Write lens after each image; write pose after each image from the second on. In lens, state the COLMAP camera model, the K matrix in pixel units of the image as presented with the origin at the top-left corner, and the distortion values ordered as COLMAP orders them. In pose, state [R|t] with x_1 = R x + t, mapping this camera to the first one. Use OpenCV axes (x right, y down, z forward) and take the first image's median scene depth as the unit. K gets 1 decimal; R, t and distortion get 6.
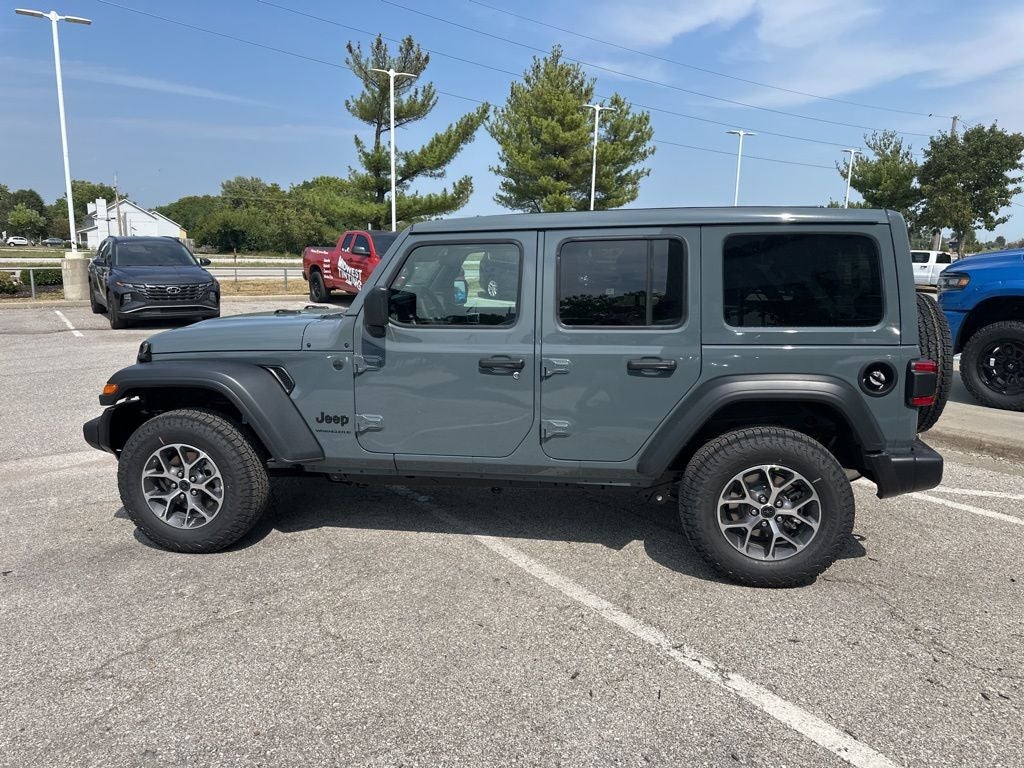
lens RADIAL K [[722.8, 0, 508.4], [0, 722.8, 378.6], [0, 0, 1]] dist [0.032695, -0.039085]
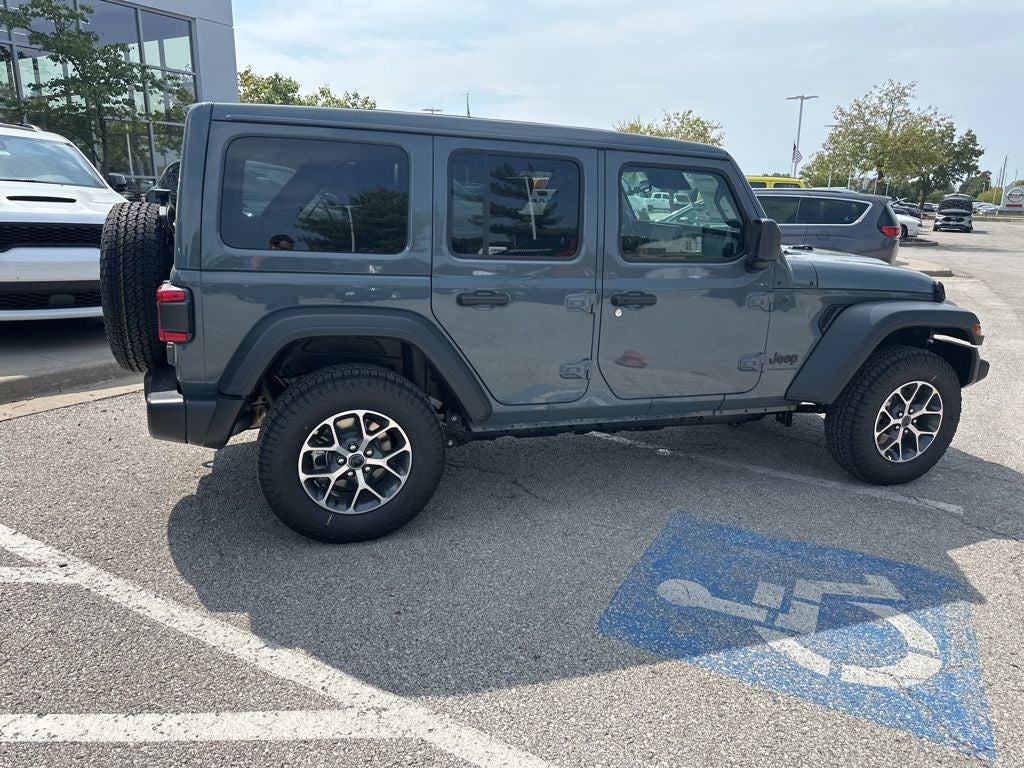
lens RADIAL K [[722.8, 0, 513.6], [0, 722.8, 375.0], [0, 0, 1]] dist [0.032695, -0.039085]
pose [[-0.893577, 0.072713, -0.442982, 0.560147], [-0.117903, 0.914137, 0.387882, -0.316319], [0.433150, 0.398832, -0.808278, 1.975036]]
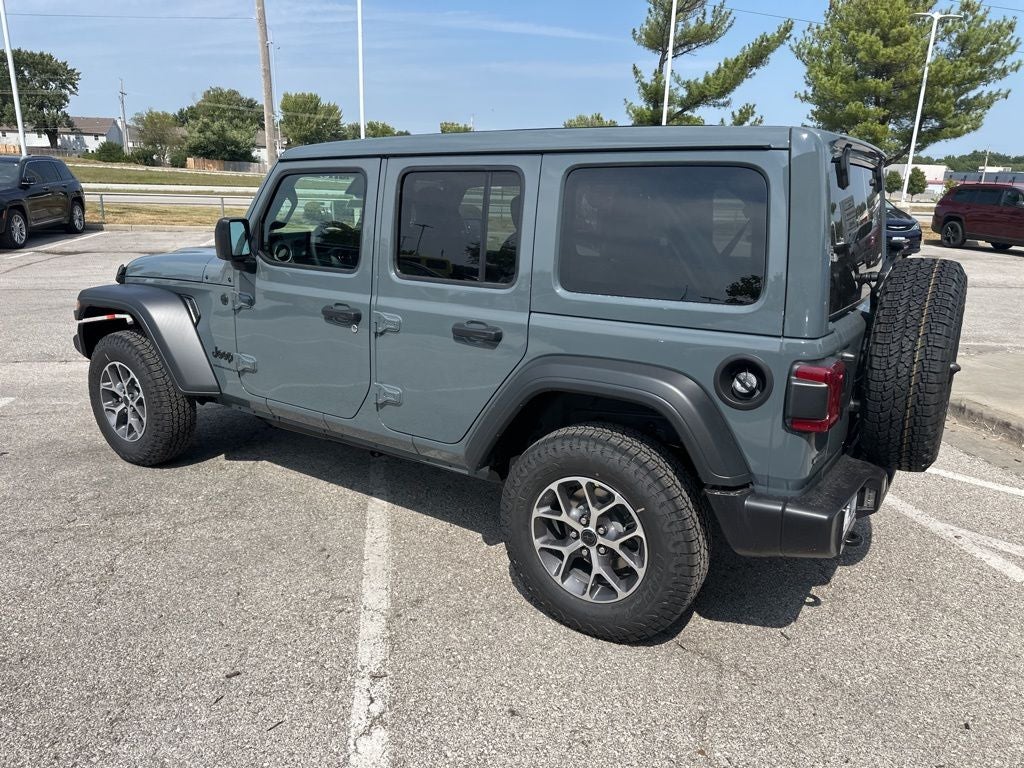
lens RADIAL K [[722.8, 0, 518.4], [0, 722.8, 375.8], [0, 0, 1]] dist [0.032695, -0.039085]
pose [[0.906224, 0.120386, -0.405297, 0.503441], [-0.088724, 0.991410, 0.096096, -0.044481], [0.413384, -0.051125, 0.909120, 0.256271]]
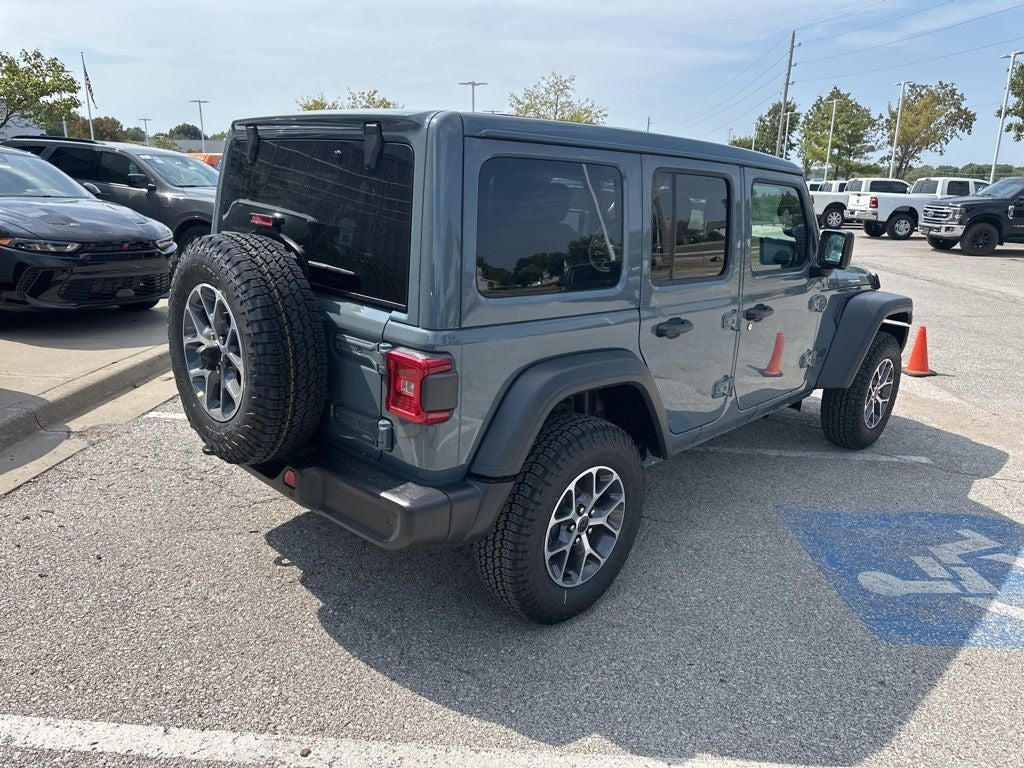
lens RADIAL K [[722.8, 0, 514.3], [0, 722.8, 379.1], [0, 0, 1]] dist [0.032695, -0.039085]
pose [[-0.598443, 0.180916, -0.780471, 0.921138], [-0.180286, 0.918774, 0.351213, -0.264824], [0.780617, 0.350889, -0.517217, 1.564355]]
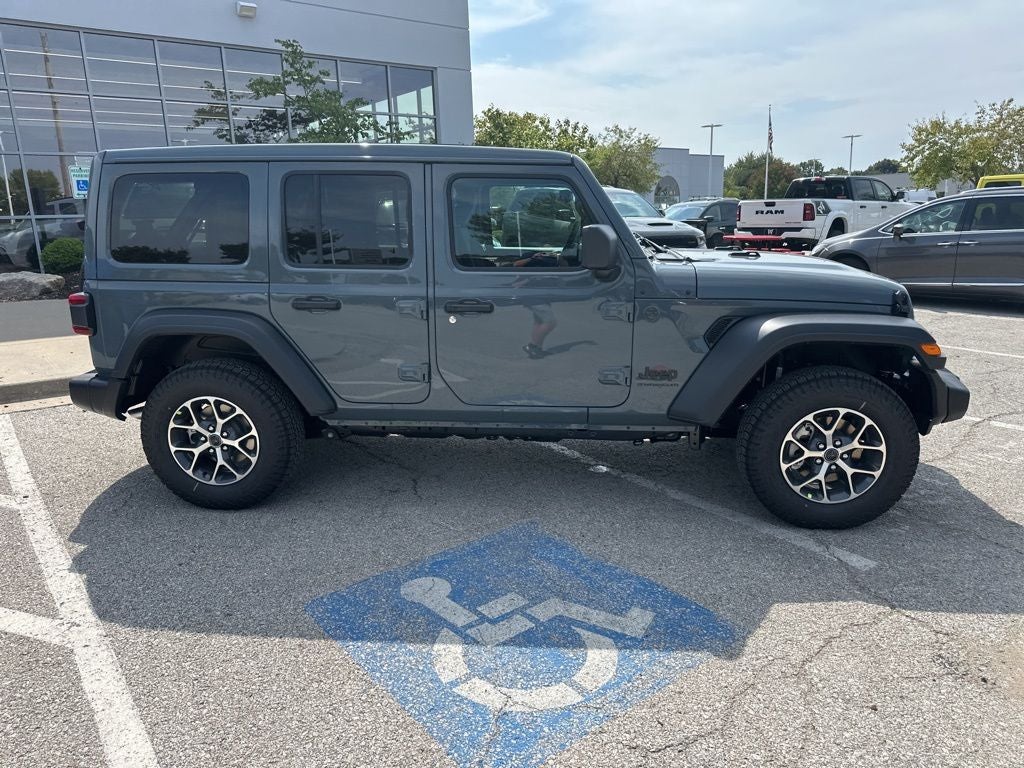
lens RADIAL K [[722.8, 0, 511.6], [0, 722.8, 388.5], [0, 0, 1]] dist [0.032695, -0.039085]
pose [[-0.998588, 0.018751, -0.049711, 0.042902], [-0.002867, 0.915266, 0.402839, -0.344906], [0.053053, 0.402413, -0.913920, 2.150637]]
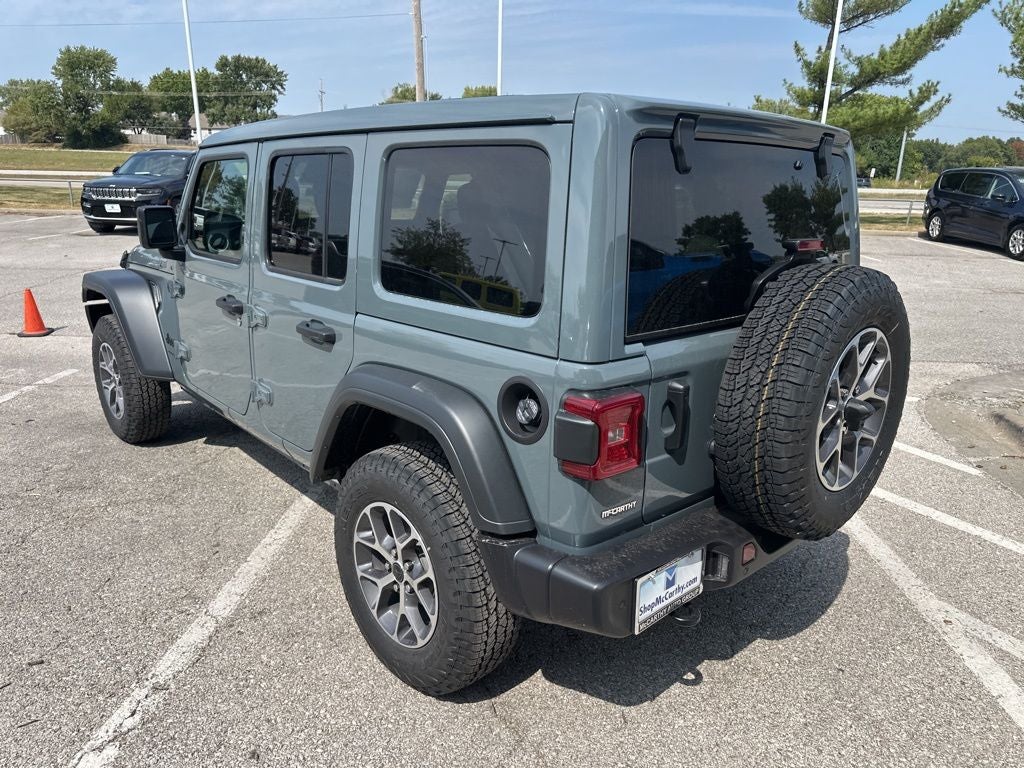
lens RADIAL K [[722.8, 0, 503.5], [0, 722.8, 389.6], [0, 0, 1]] dist [0.032695, -0.039085]
pose [[0.773449, 0.188483, -0.605187, 0.703623], [-0.121797, 0.981167, 0.149920, -0.082130], [0.622047, -0.042245, 0.781839, 0.477415]]
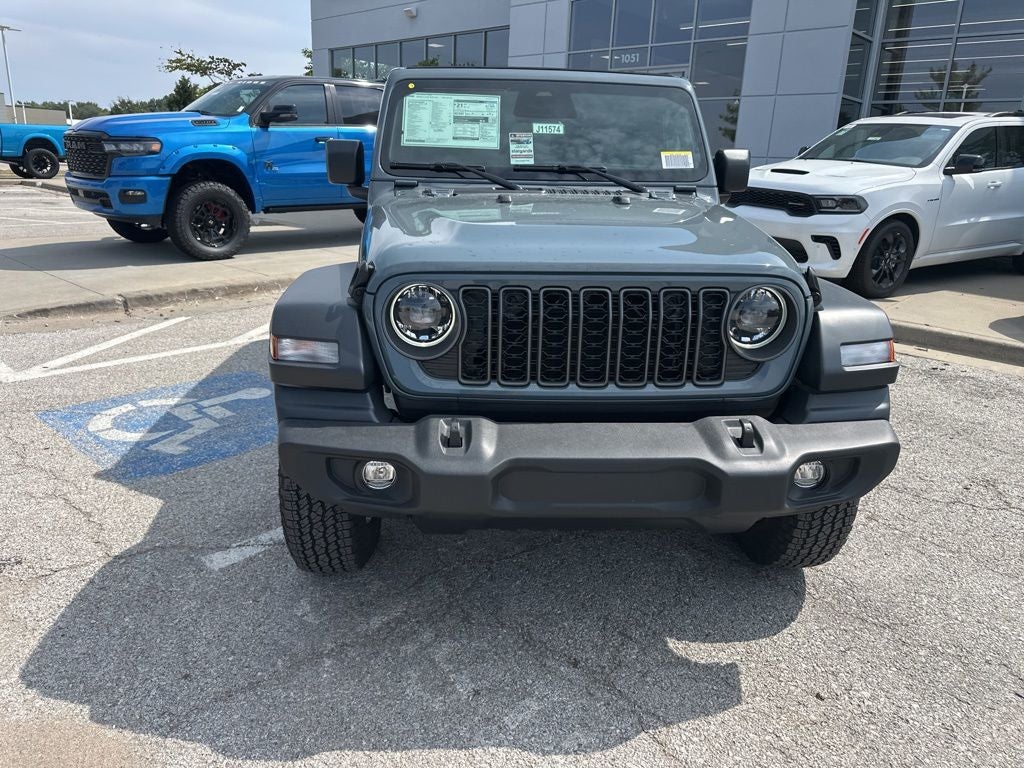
lens RADIAL K [[722.8, 0, 509.8], [0, 722.8, 388.4], [0, 0, 1]] dist [0.032695, -0.039085]
pose [[-0.202959, -0.310303, 0.928720, -0.988761], [0.132994, 0.930935, 0.340107, -0.178529], [-0.970114, 0.192542, -0.147673, 1.331128]]
